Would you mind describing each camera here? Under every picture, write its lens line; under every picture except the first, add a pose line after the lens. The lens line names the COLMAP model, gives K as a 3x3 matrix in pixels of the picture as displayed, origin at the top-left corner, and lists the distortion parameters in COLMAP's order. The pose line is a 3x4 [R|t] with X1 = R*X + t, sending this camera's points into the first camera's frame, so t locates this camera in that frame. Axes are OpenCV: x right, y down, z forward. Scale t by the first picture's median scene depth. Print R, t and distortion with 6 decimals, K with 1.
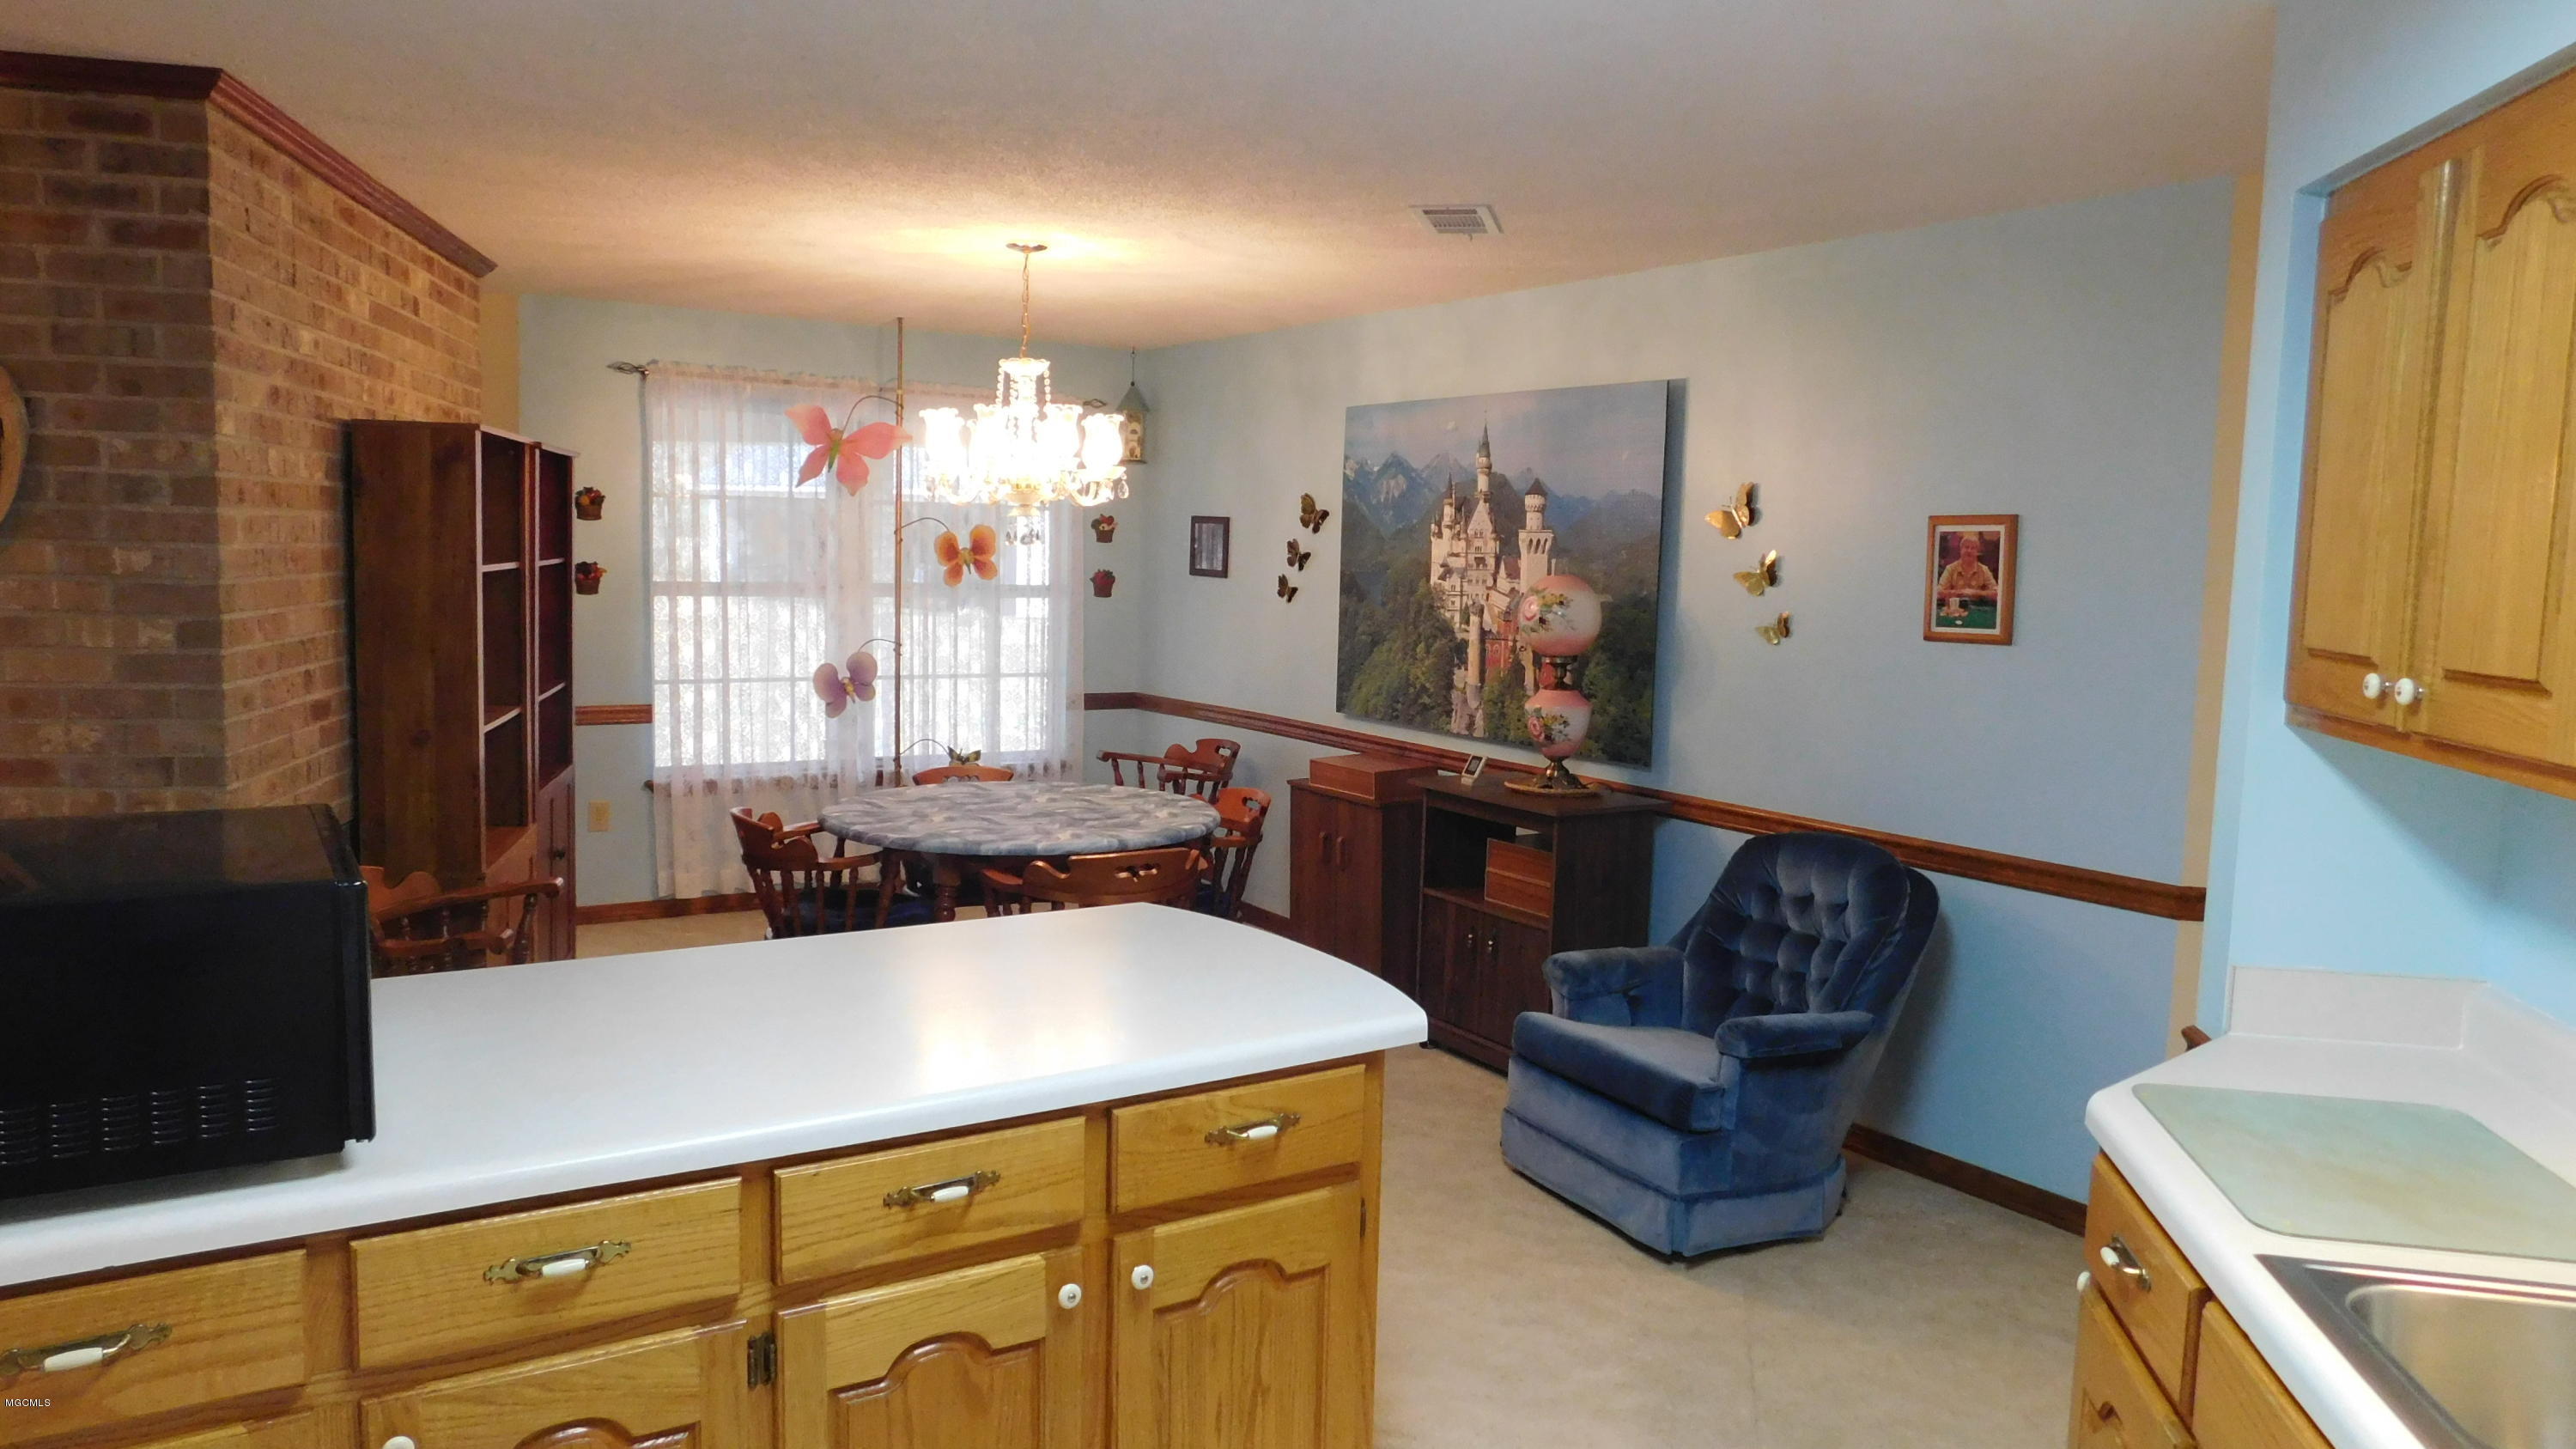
lens RADIAL K [[1685.5, 0, 1288.0], [0, 1685.5, 724.5], [0, 0, 1]] dist [-0.070184, 0.050065]
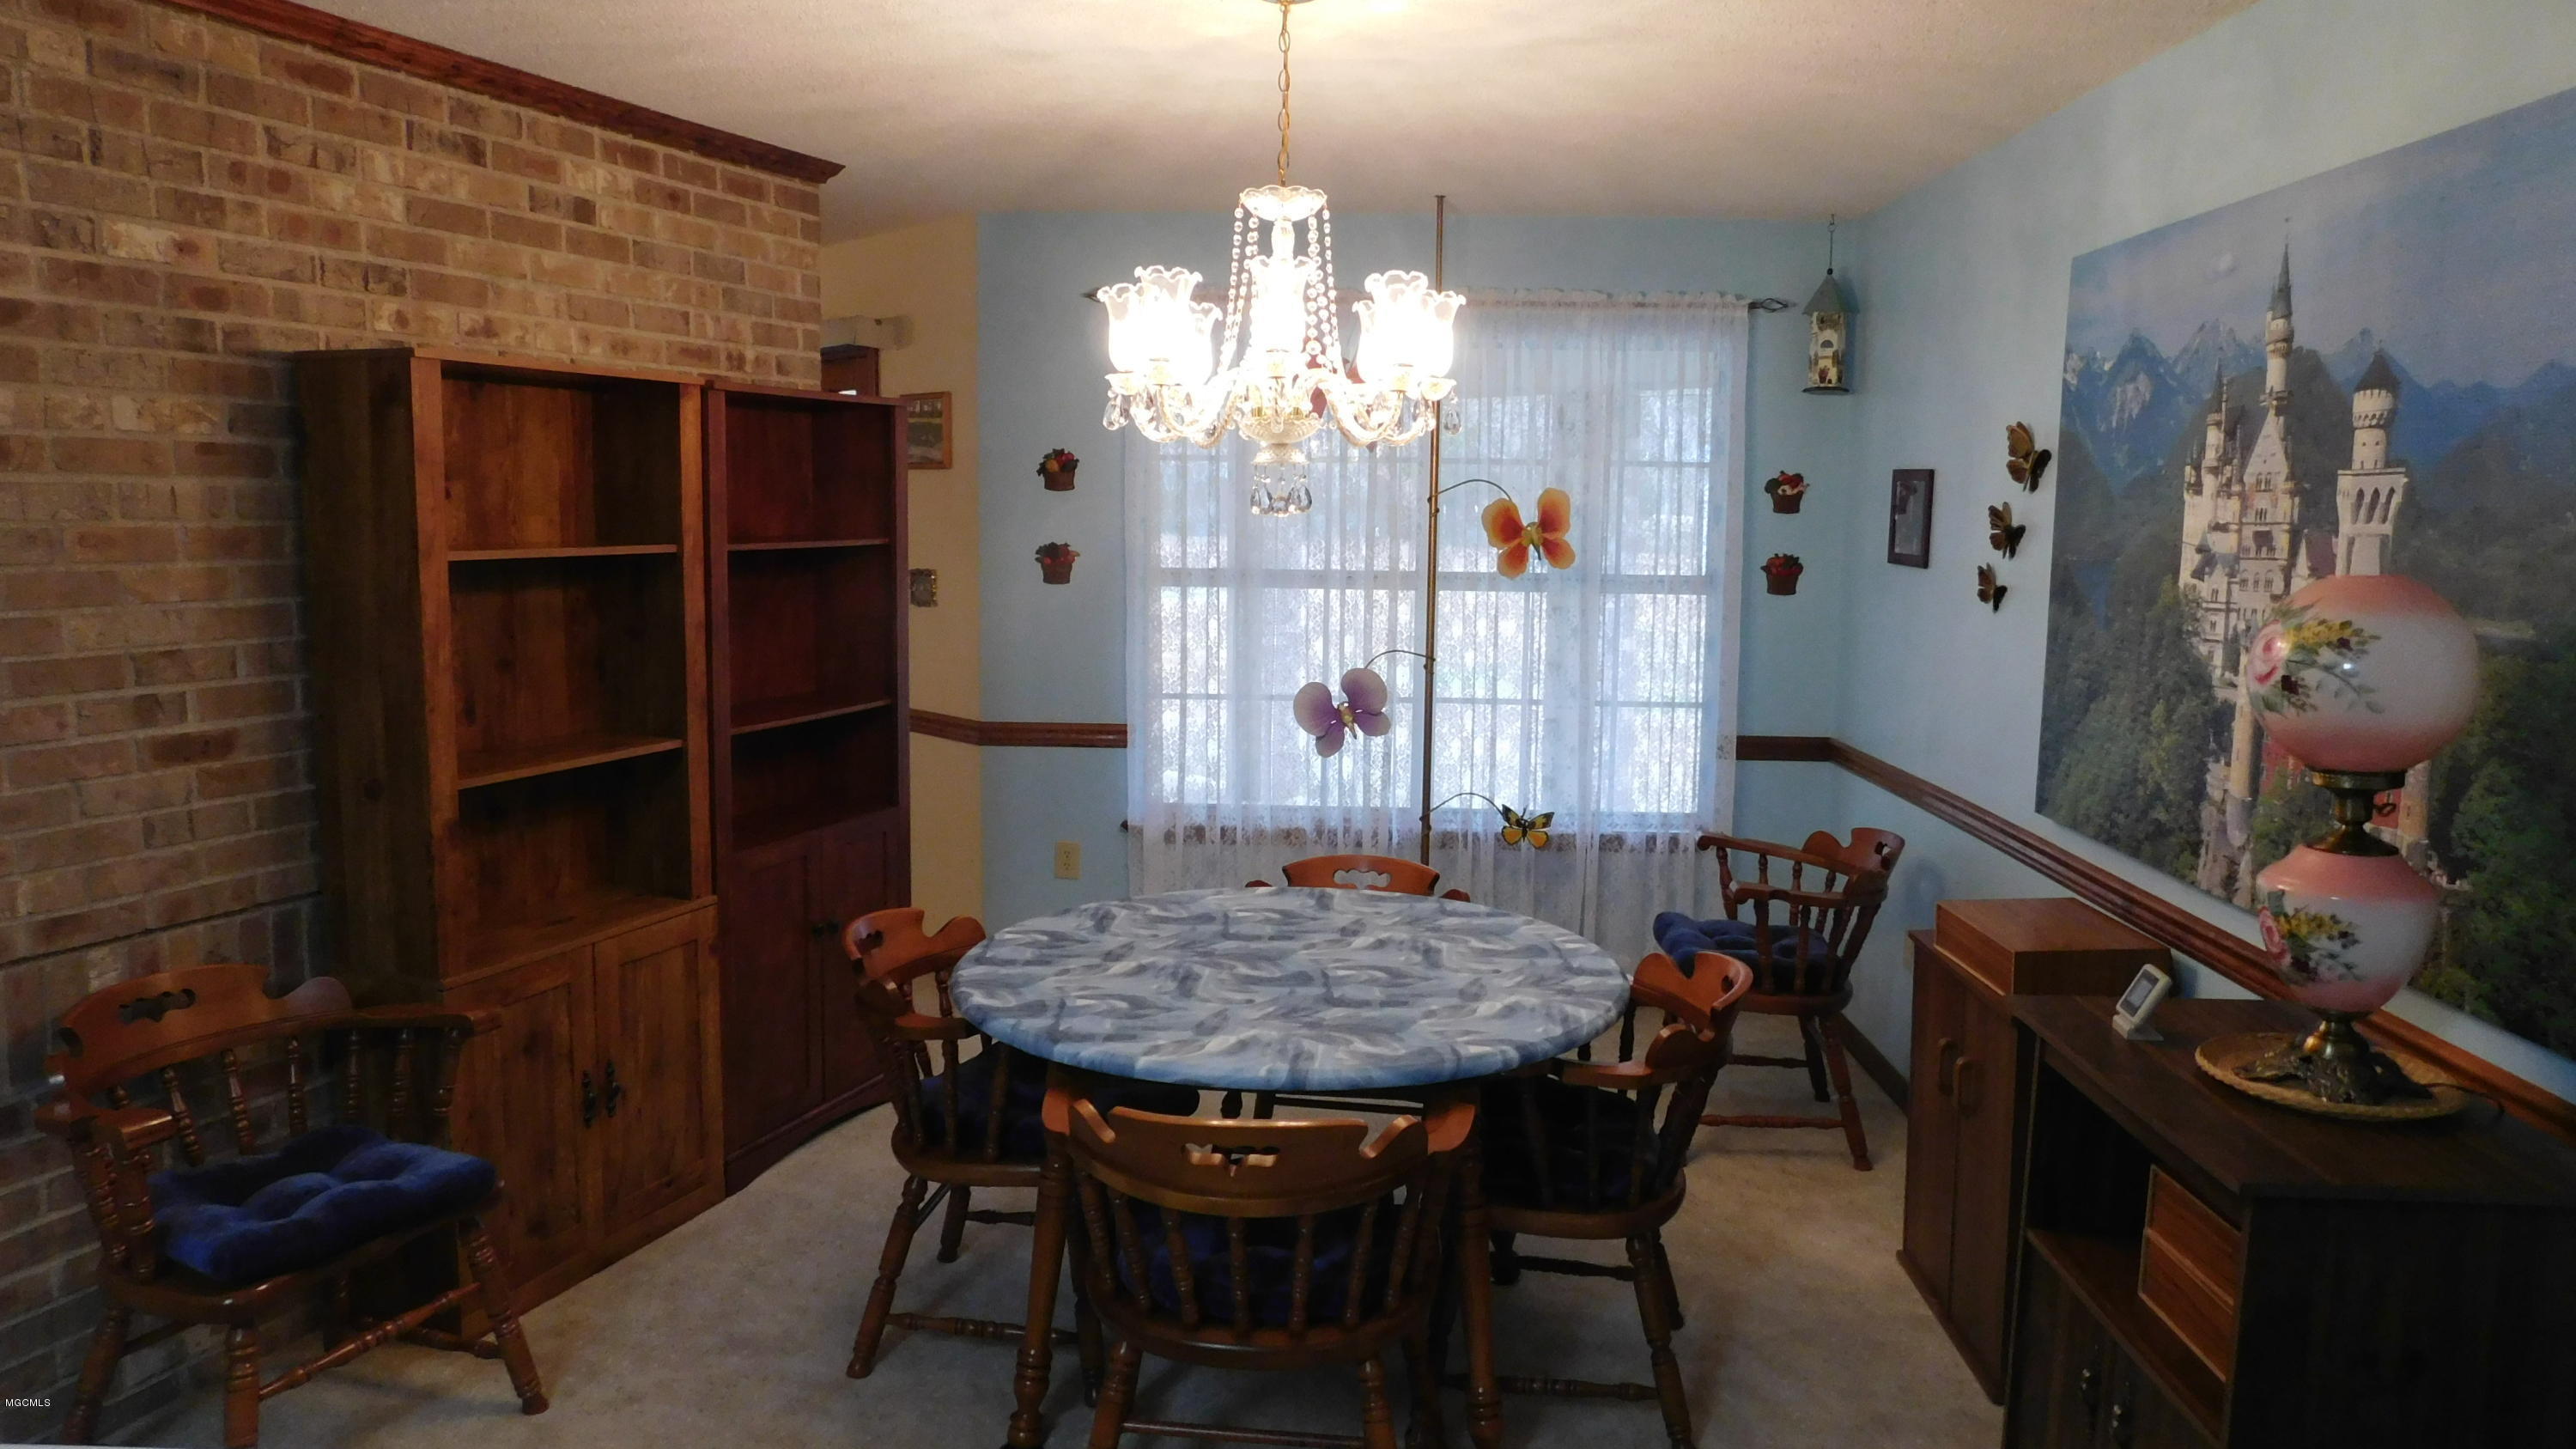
lens RADIAL K [[1693.8, 0, 1288.0], [0, 1693.8, 724.5], [0, 0, 1]] dist [-0.064211, 0.040499]
pose [[0.821310, 0.057028, -0.567624, 0.149771], [-0.050585, 0.998352, 0.027110, -0.041928], [0.568234, 0.006447, 0.822841, 0.436264]]
